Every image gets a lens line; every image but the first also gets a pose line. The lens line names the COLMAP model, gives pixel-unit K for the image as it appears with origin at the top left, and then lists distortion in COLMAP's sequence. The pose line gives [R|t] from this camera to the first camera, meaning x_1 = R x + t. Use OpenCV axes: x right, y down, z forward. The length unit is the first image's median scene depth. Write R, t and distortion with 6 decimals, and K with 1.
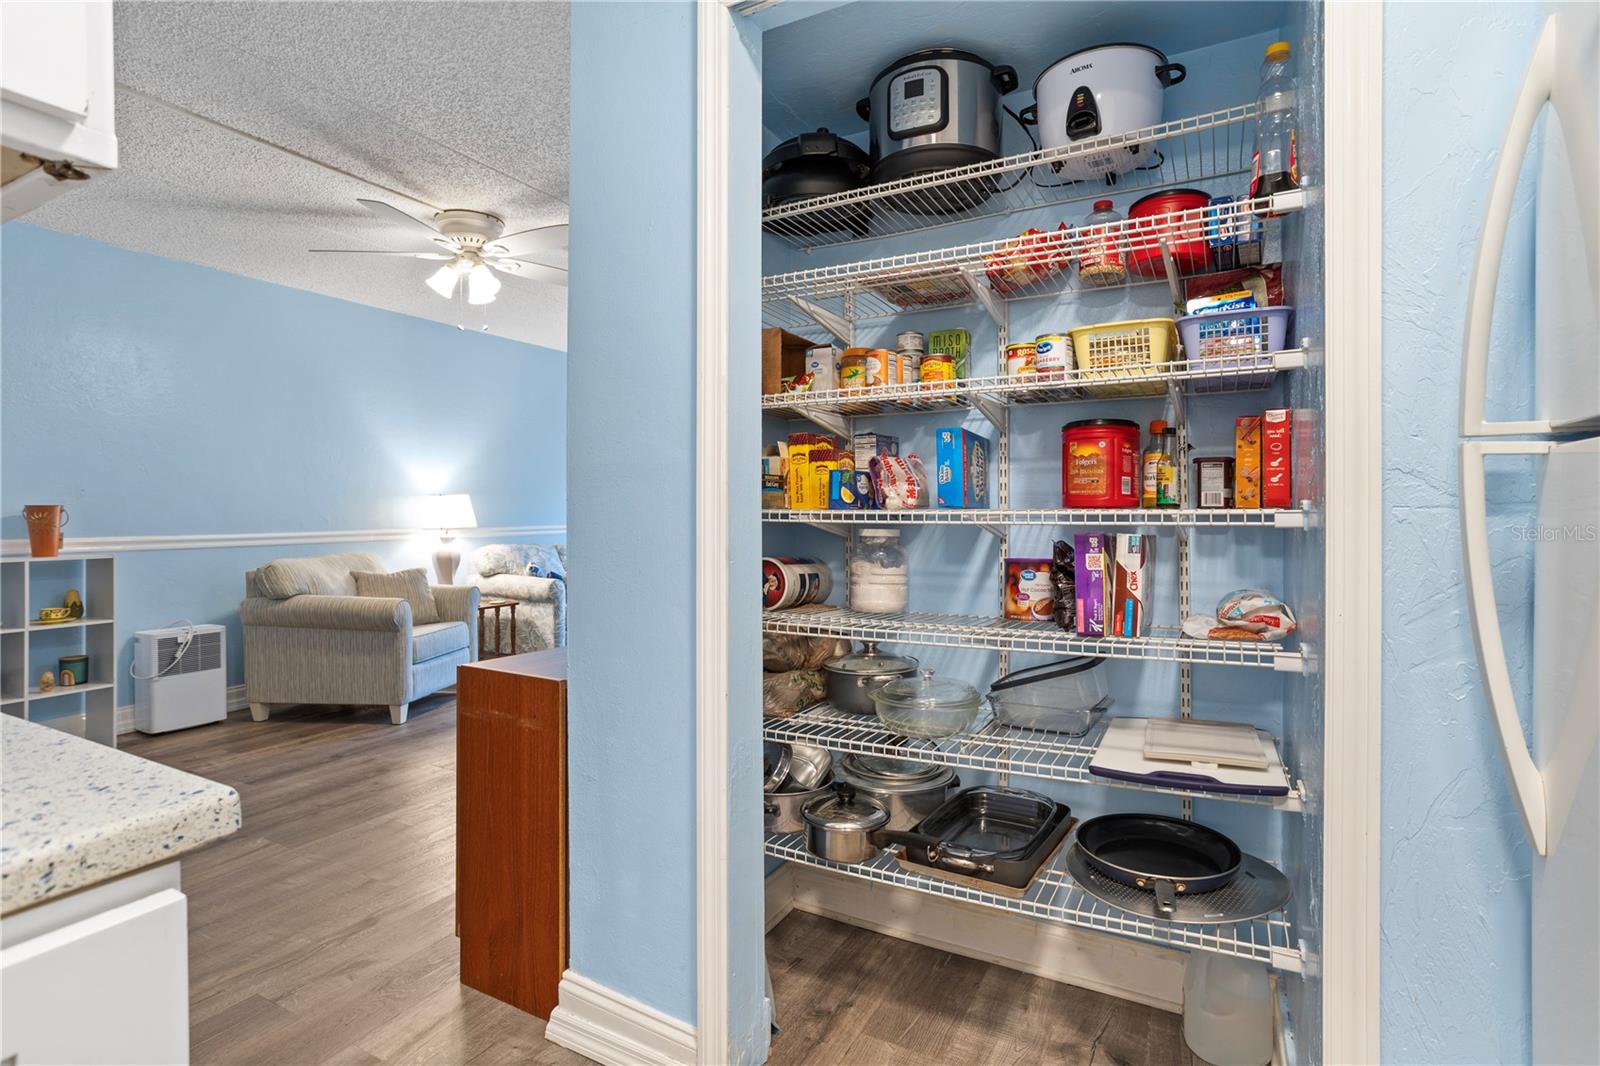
lens RADIAL K [[788.9, 0, 797.8], [0, 788.9, 512.5], [0, 0, 1]] dist [-0.057795, 0.036198]
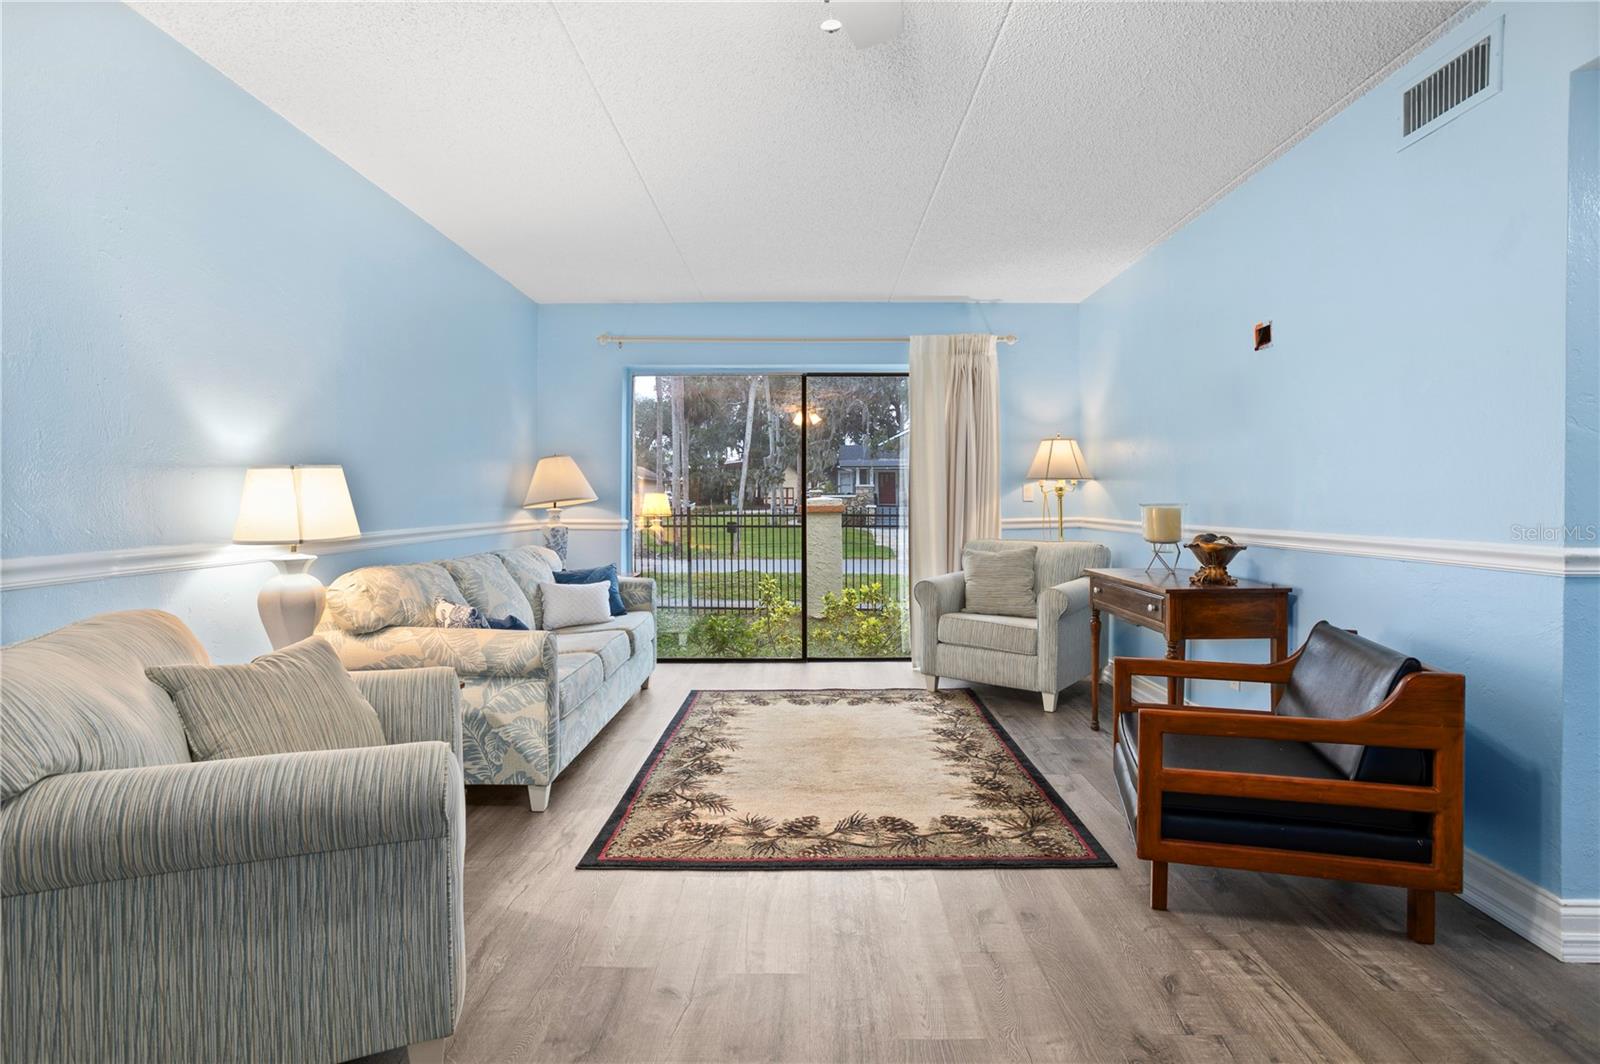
lens RADIAL K [[788.9, 0, 797.8], [0, 788.9, 511.5], [0, 0, 1]] dist [-0.057795, 0.036198]
pose [[0.881814, -0.010140, 0.471489, -0.403813], [0.004264, 0.999899, 0.013530, -0.001333], [-0.471579, -0.009920, 0.881768, 0.456649]]
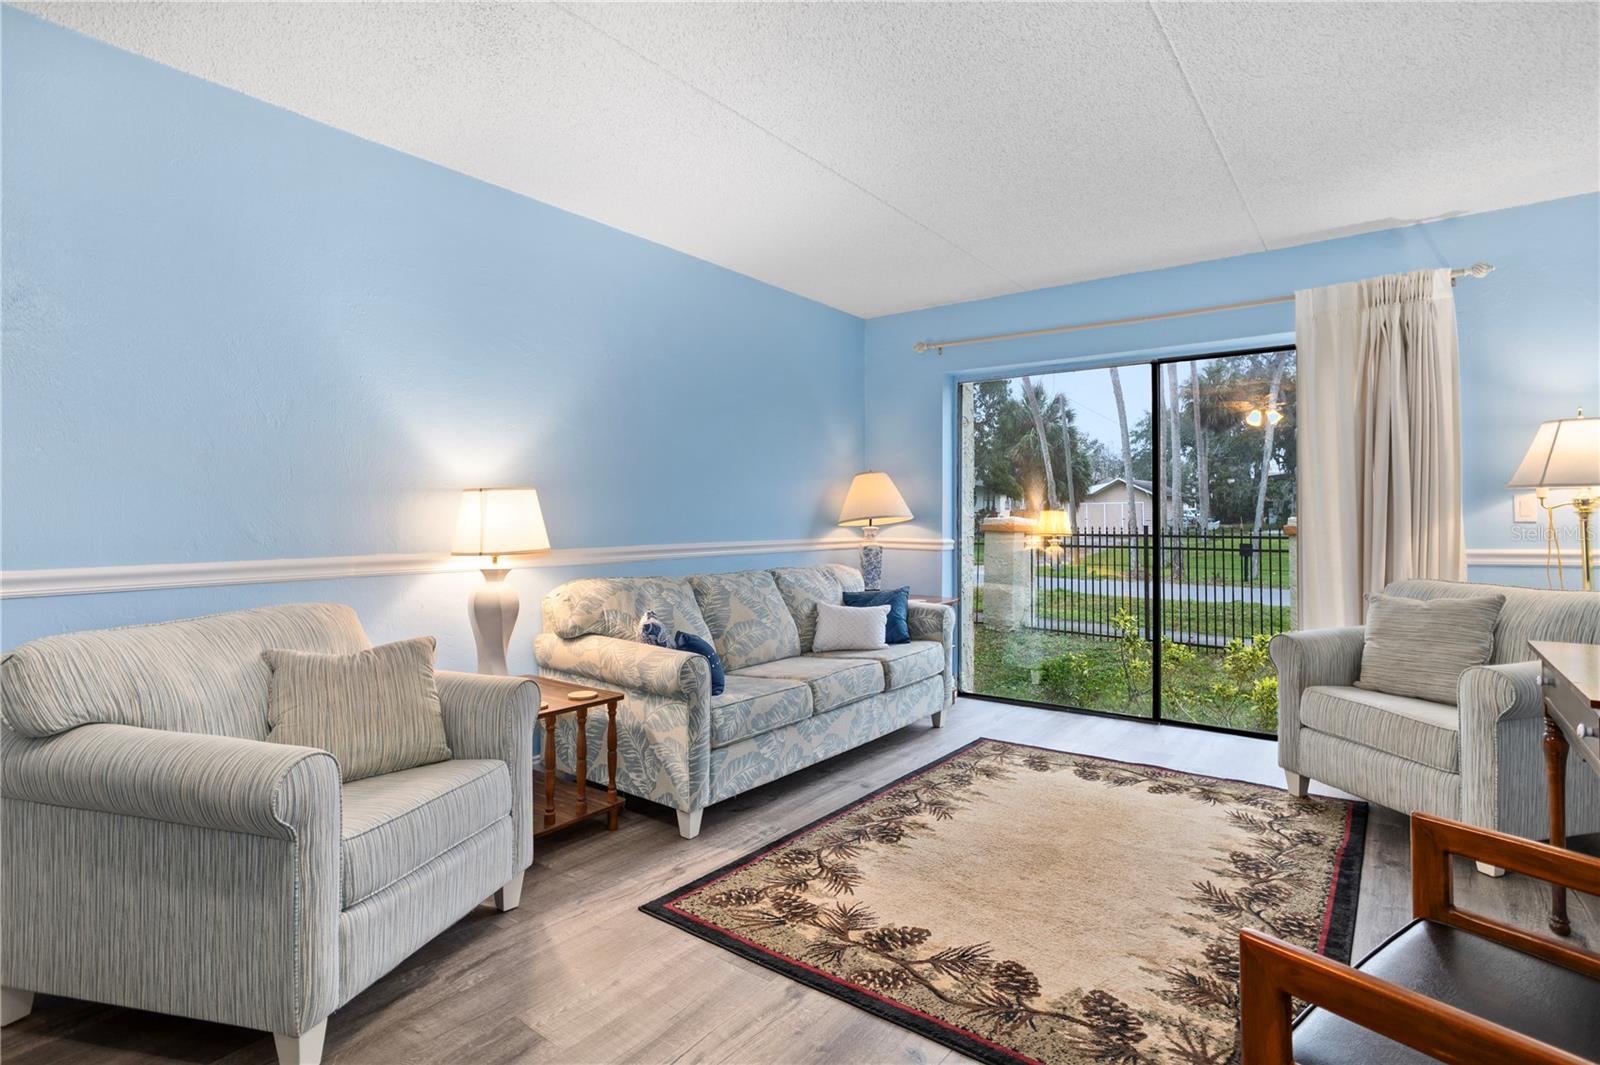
lens RADIAL K [[788.9, 0, 797.8], [0, 788.9, 512.0], [0, 0, 1]] dist [-0.057795, 0.036198]
pose [[0.987859, -0.001698, -0.155344, -0.160339], [0.000322, 0.999960, -0.008885, -0.002423], [0.155353, 0.008727, 0.987820, 0.502228]]
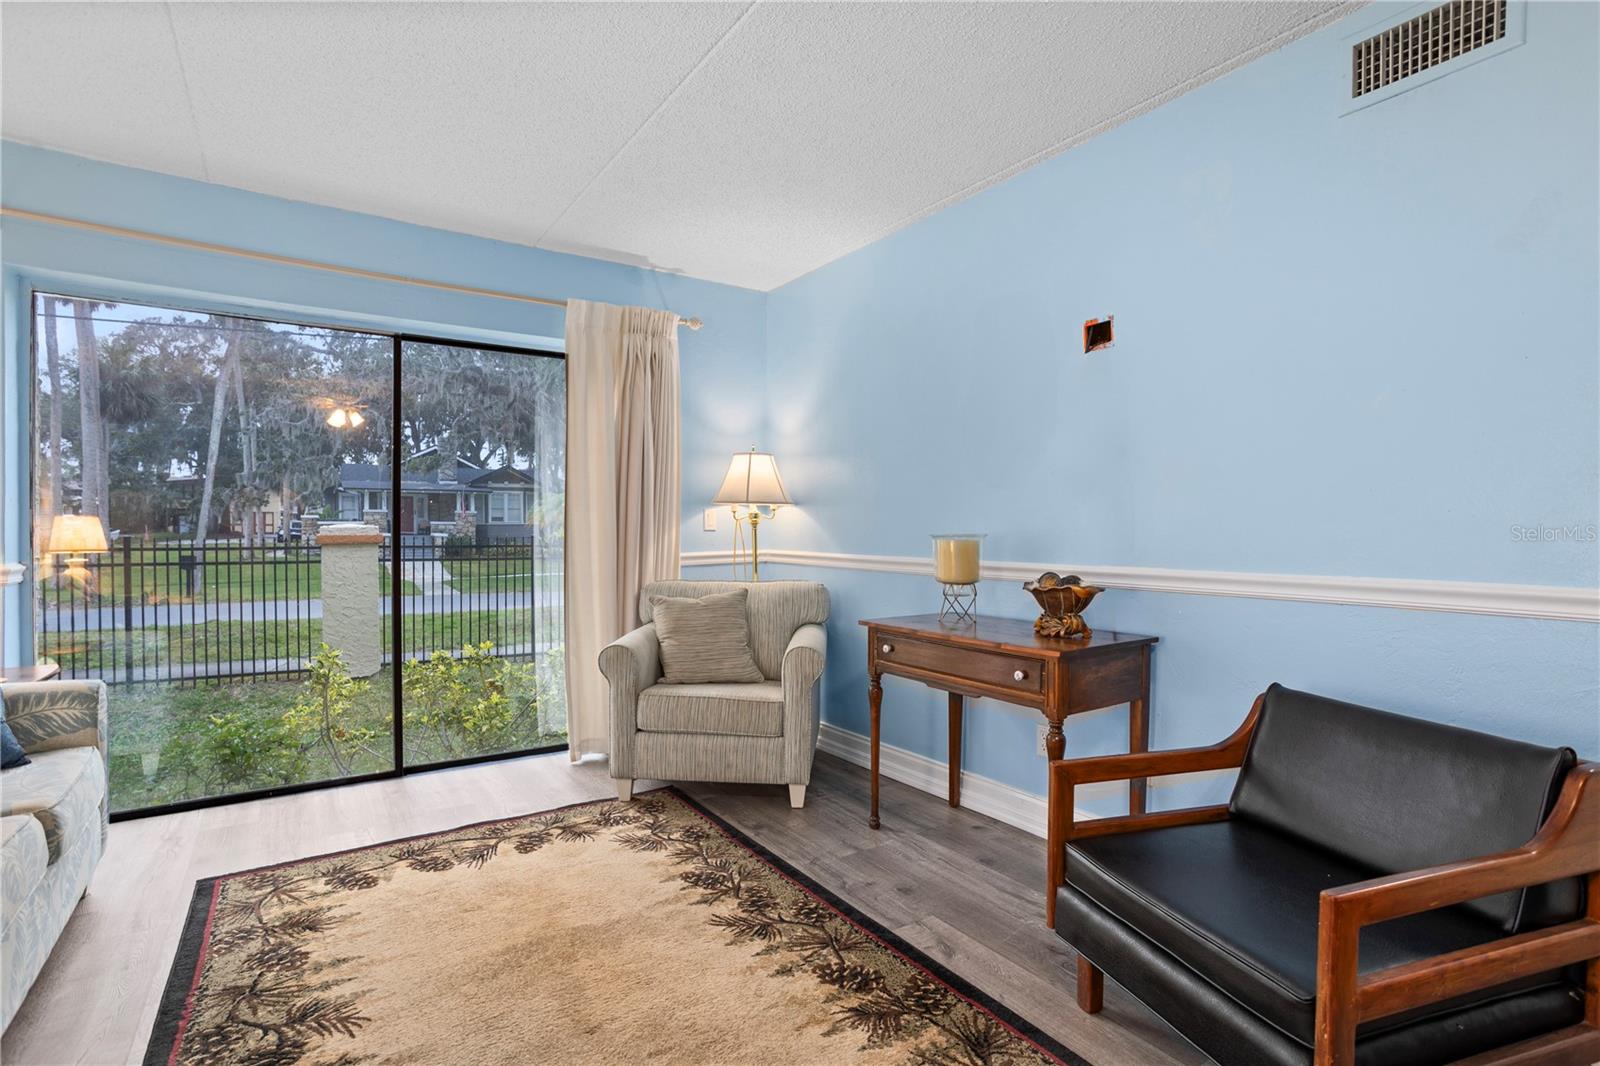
lens RADIAL K [[777.0, 0, 799.6], [0, 777.0, 540.2], [0, 0, 1]] dist [-0.058405, 0.034108]
pose [[0.456242, -0.014758, 0.889734, -0.336621], [0.000515, 0.999867, 0.016321, -0.002442], [-0.889856, -0.006988, 0.456188, 0.746656]]
